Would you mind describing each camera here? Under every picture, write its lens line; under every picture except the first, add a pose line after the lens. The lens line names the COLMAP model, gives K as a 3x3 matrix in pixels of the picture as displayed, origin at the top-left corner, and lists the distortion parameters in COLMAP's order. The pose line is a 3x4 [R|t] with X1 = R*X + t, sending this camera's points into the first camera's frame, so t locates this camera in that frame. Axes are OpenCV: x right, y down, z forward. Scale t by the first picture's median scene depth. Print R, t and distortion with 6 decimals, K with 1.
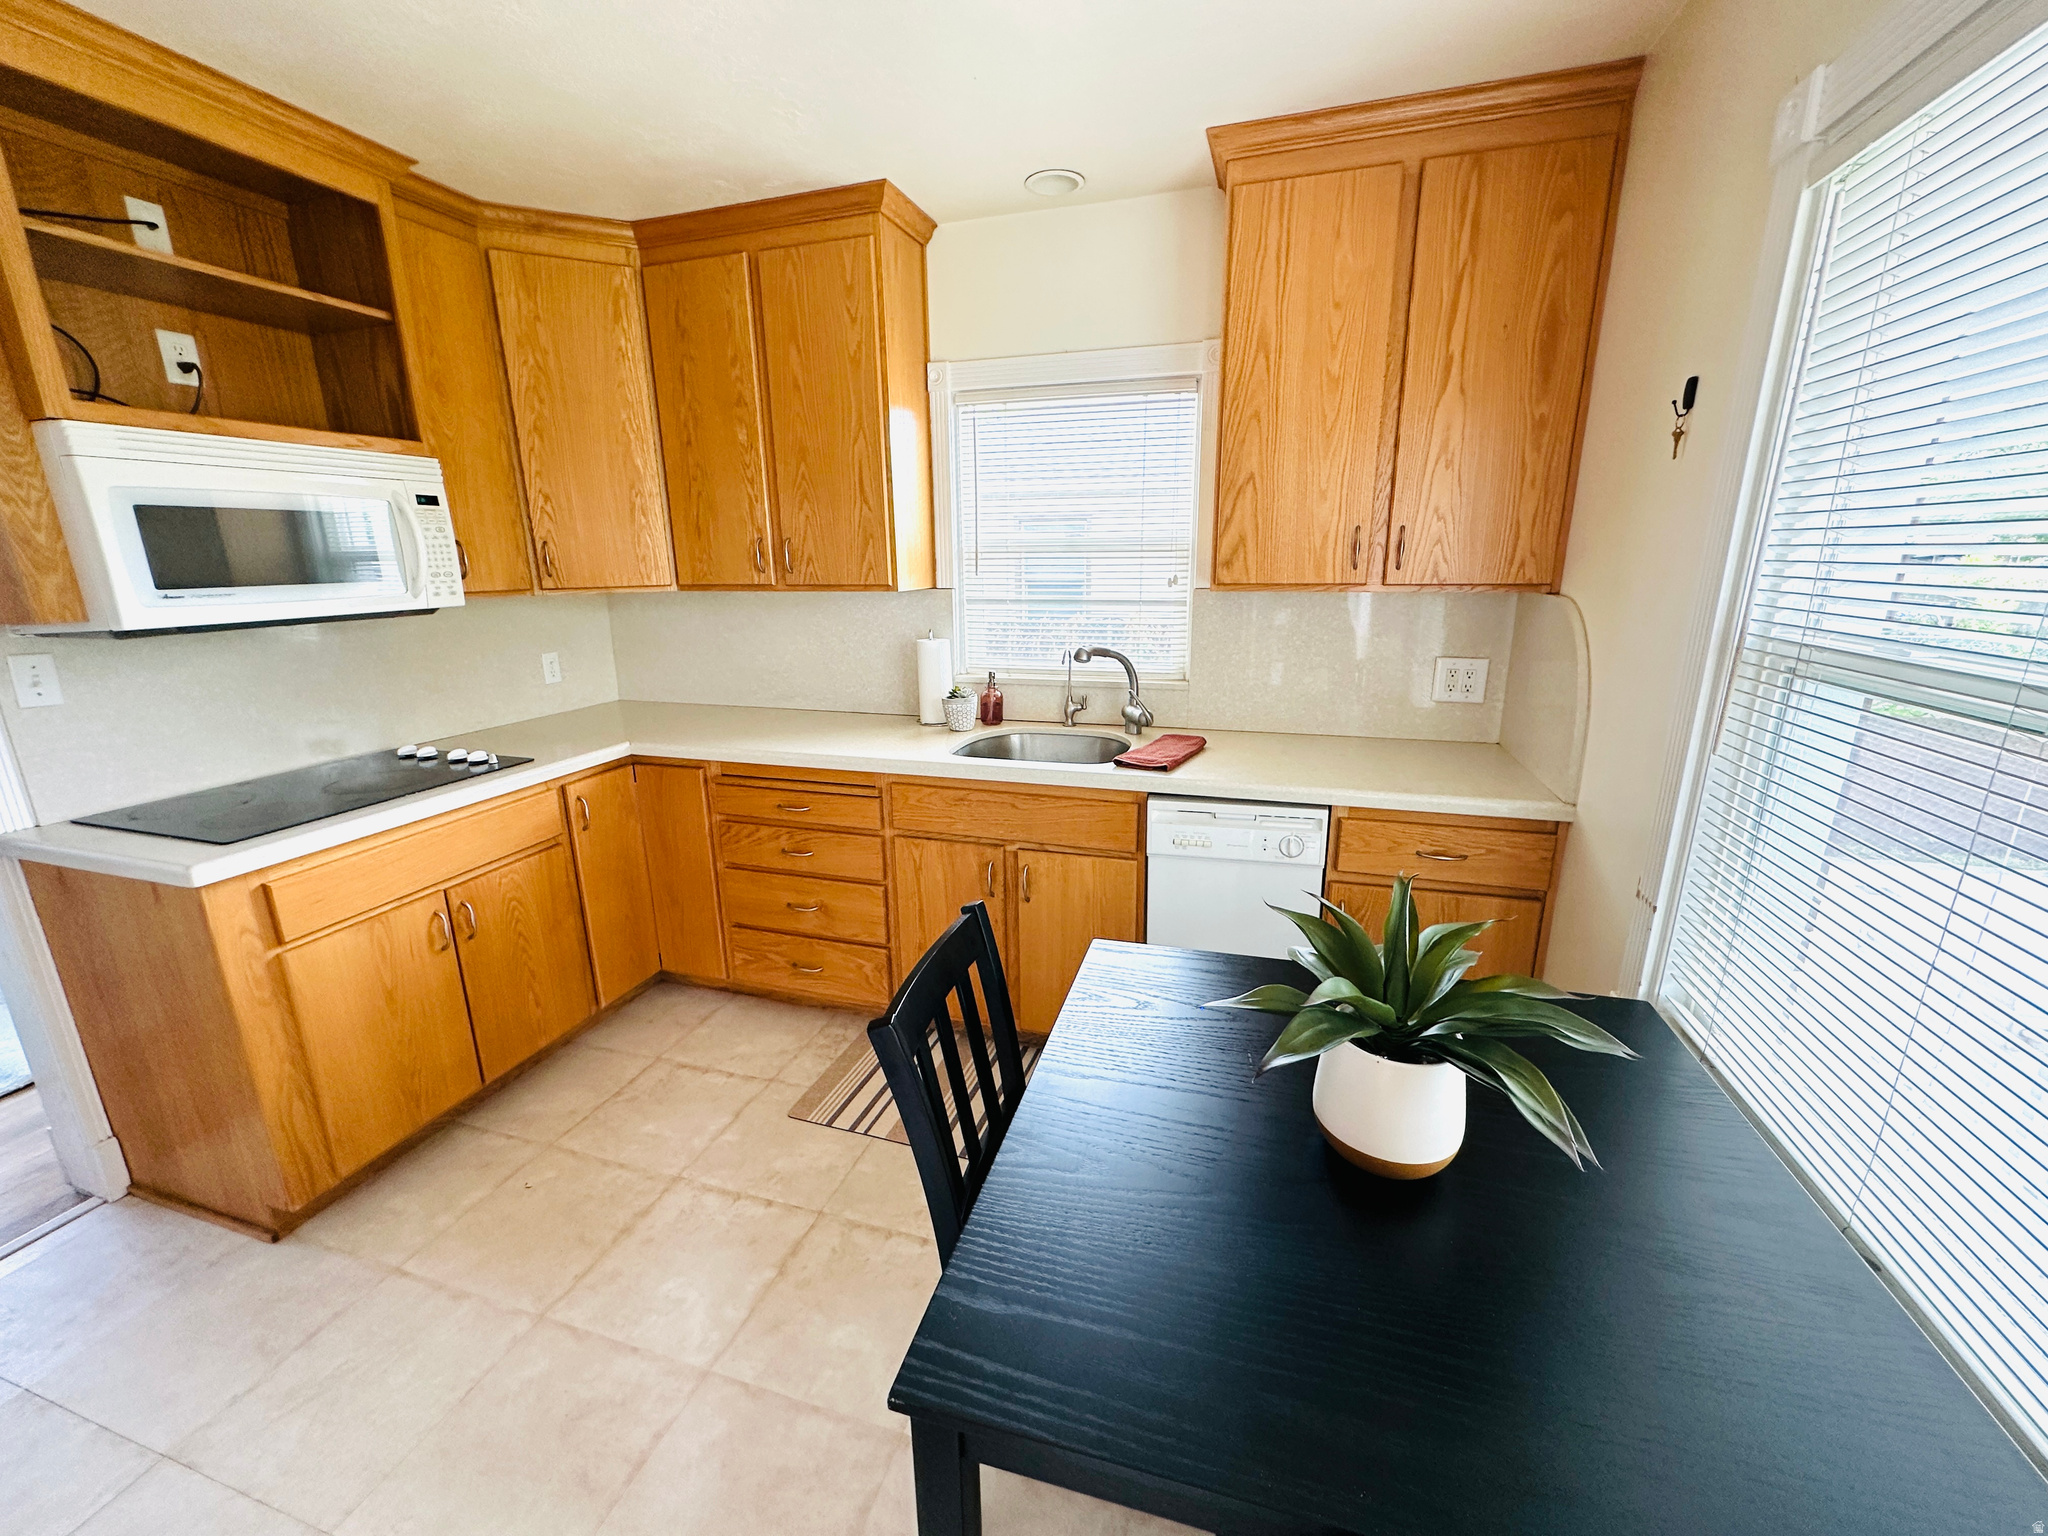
lens RADIAL K [[817.2, 0, 1026.2], [0, 817.2, 769.8], [0, 0, 1]] dist [-0.002809, 0.000854]
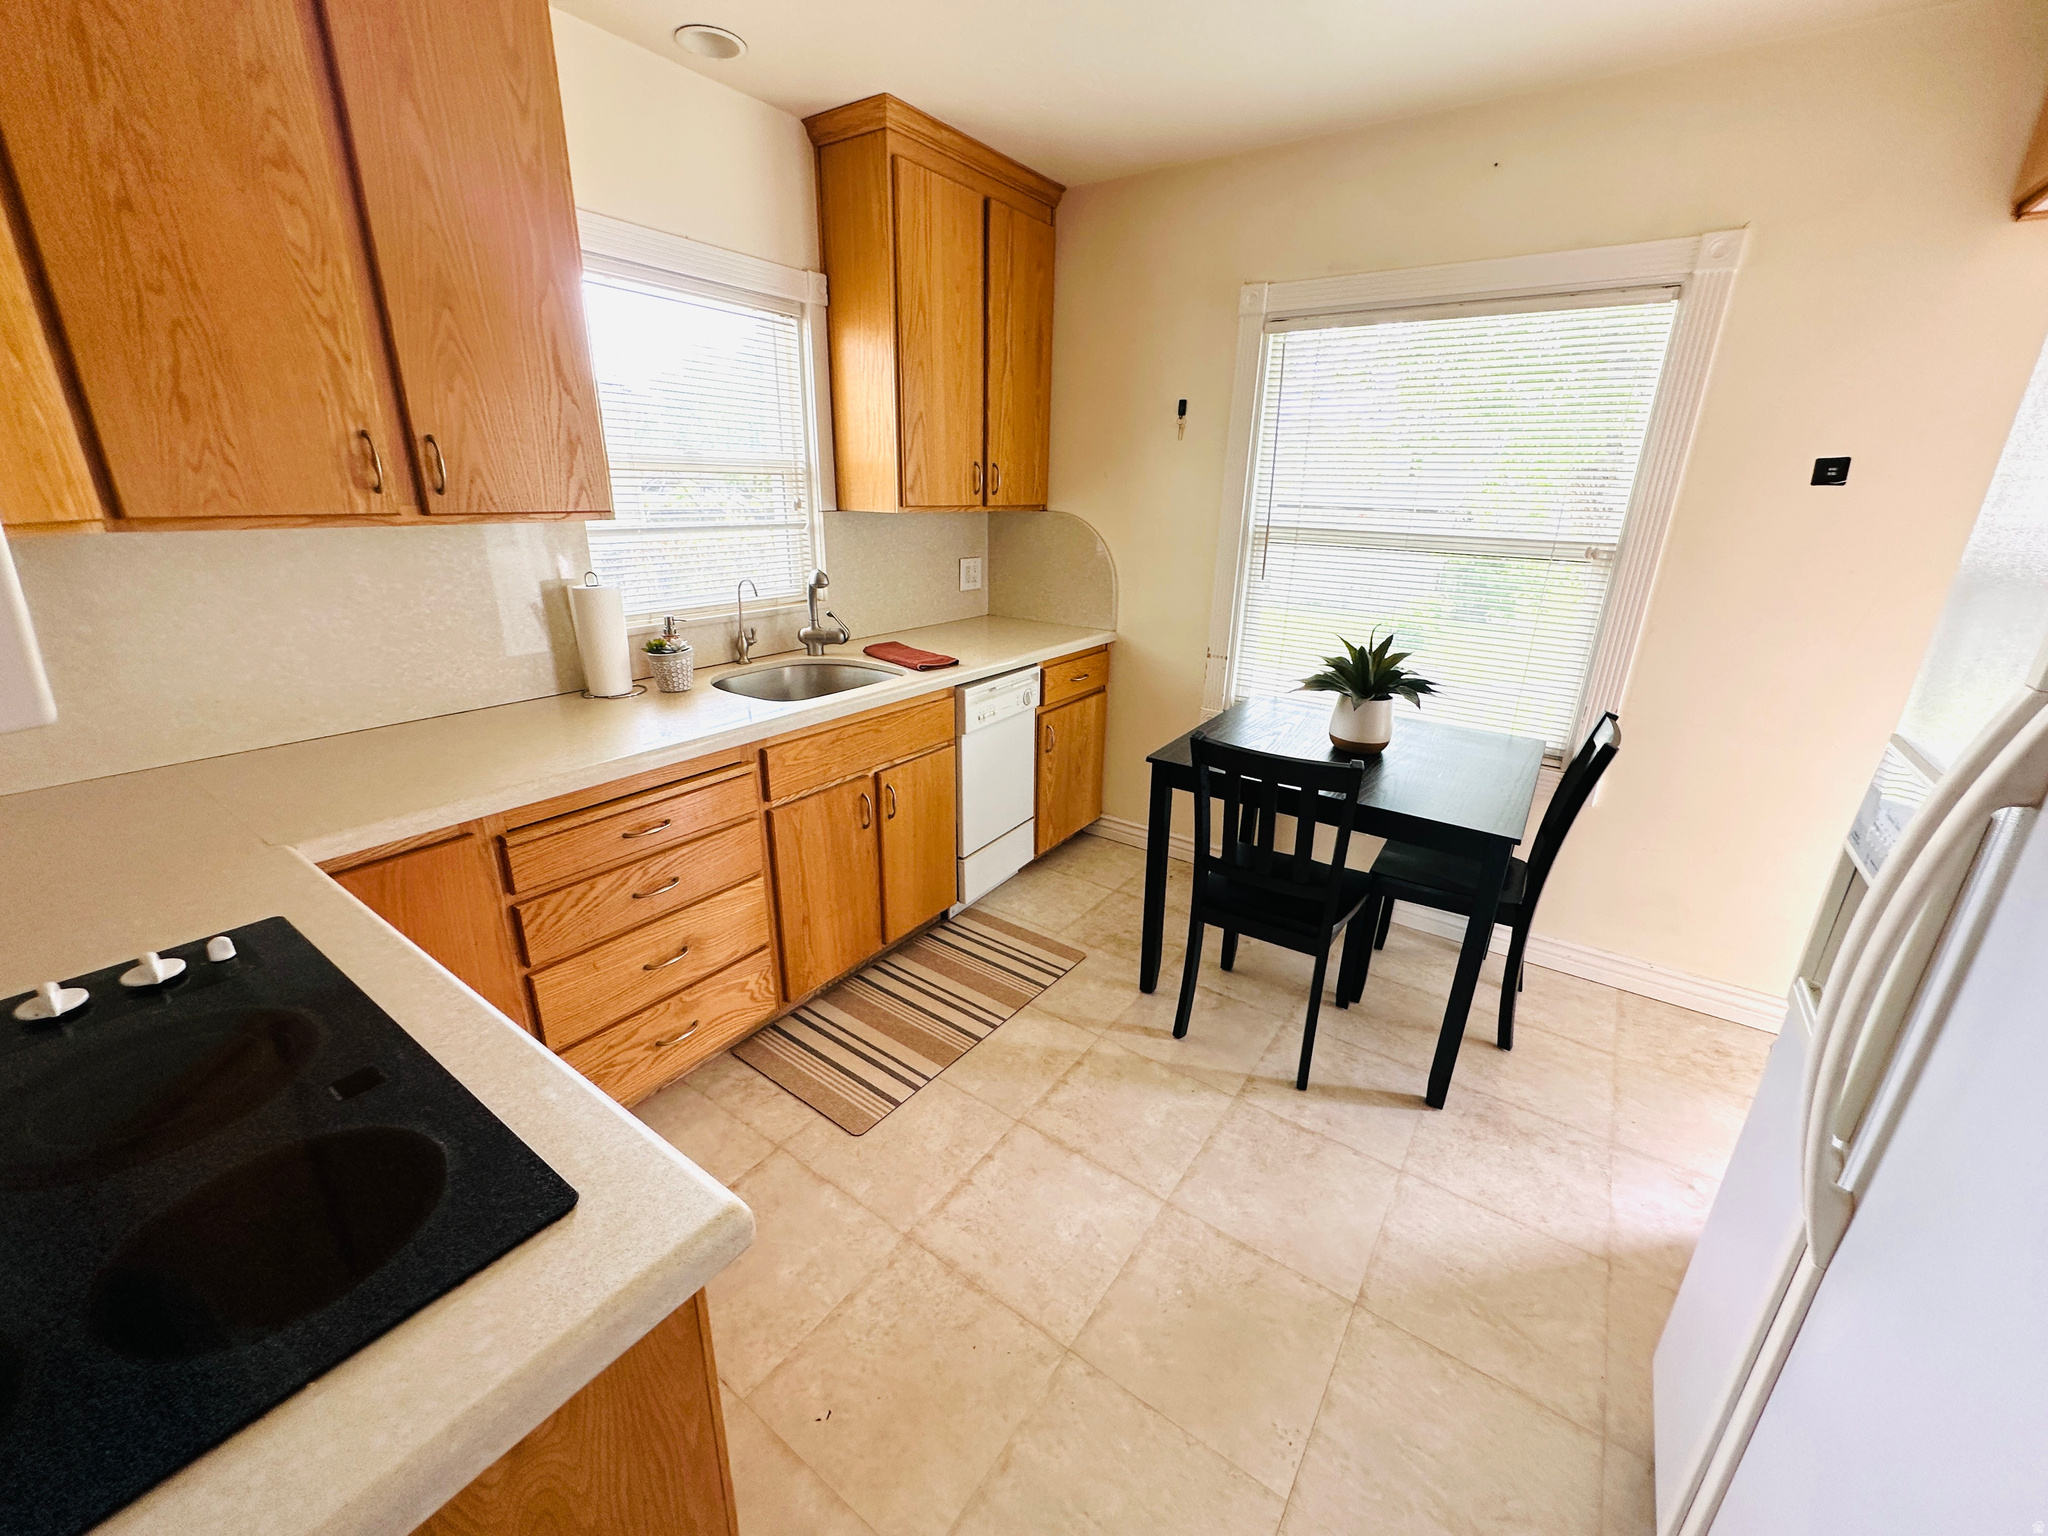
lens RADIAL K [[817.2, 0, 1026.2], [0, 817.2, 769.8], [0, 0, 1]] dist [-0.002809, 0.000854]
pose [[0.314049, -0.297531, 0.901581, -0.919382], [0.220905, 0.946462, 0.235394, -0.111625], [-0.923350, 0.125239, 0.362961, 0.480483]]
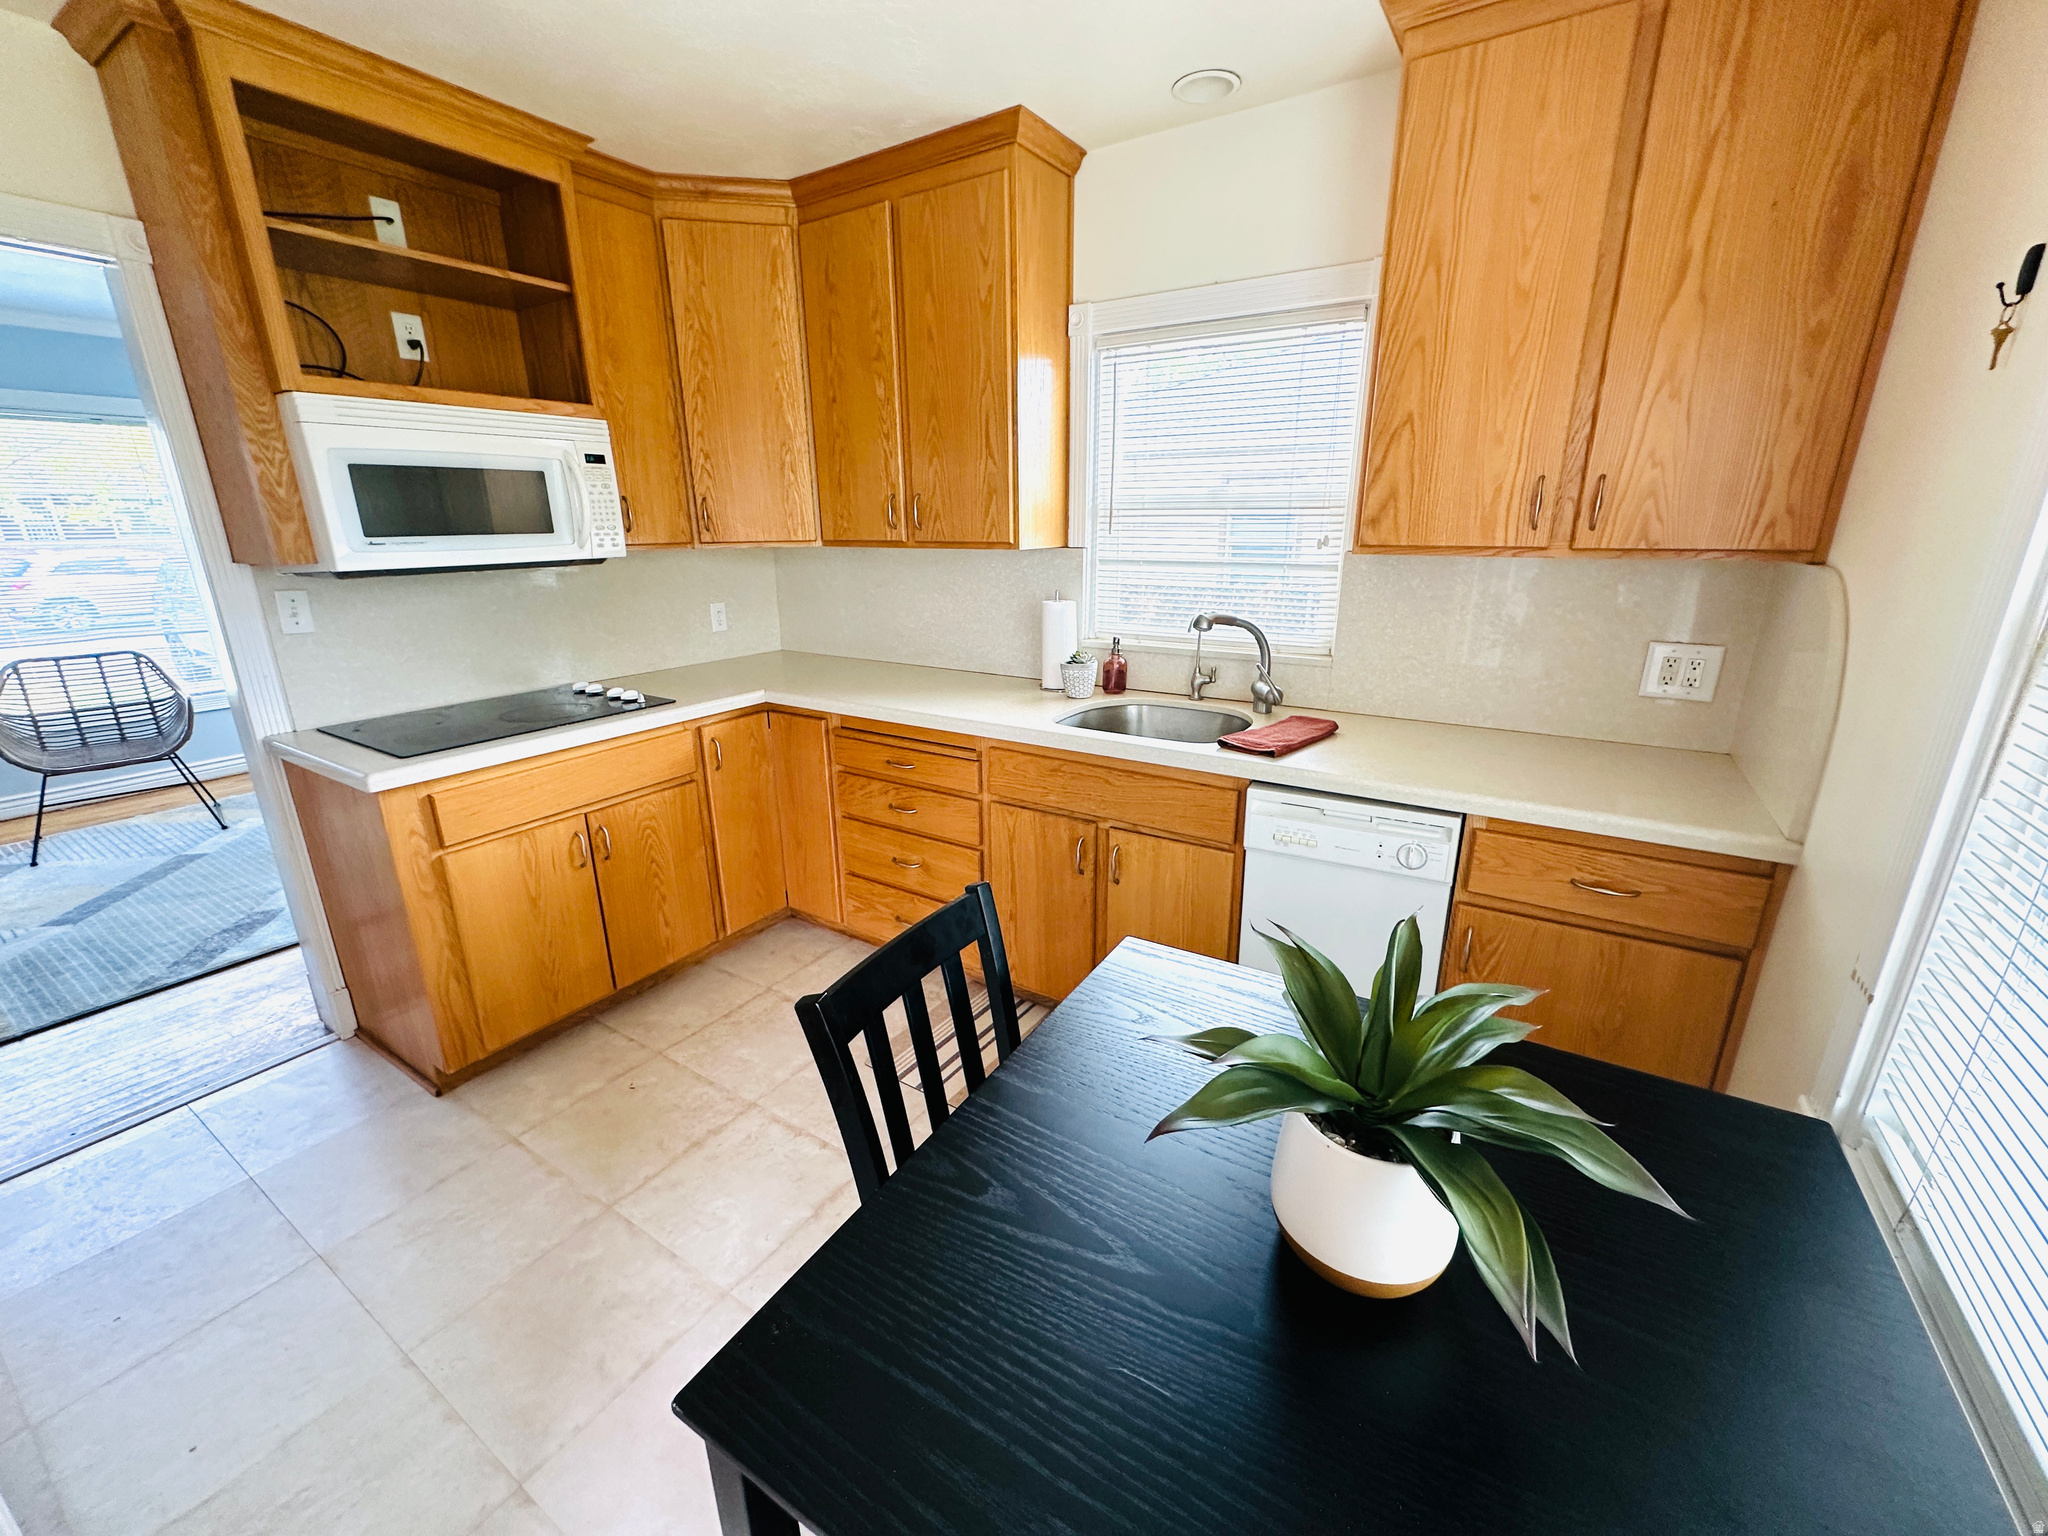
lens RADIAL K [[817.2, 0, 1026.2], [0, 817.2, 769.8], [0, 0, 1]] dist [-0.002809, 0.000854]
pose [[0.965329, 0.081119, -0.248114, 0.131412], [-0.070332, 0.996165, 0.052048, -0.011862], [0.251384, -0.032793, 0.967332, 0.070276]]
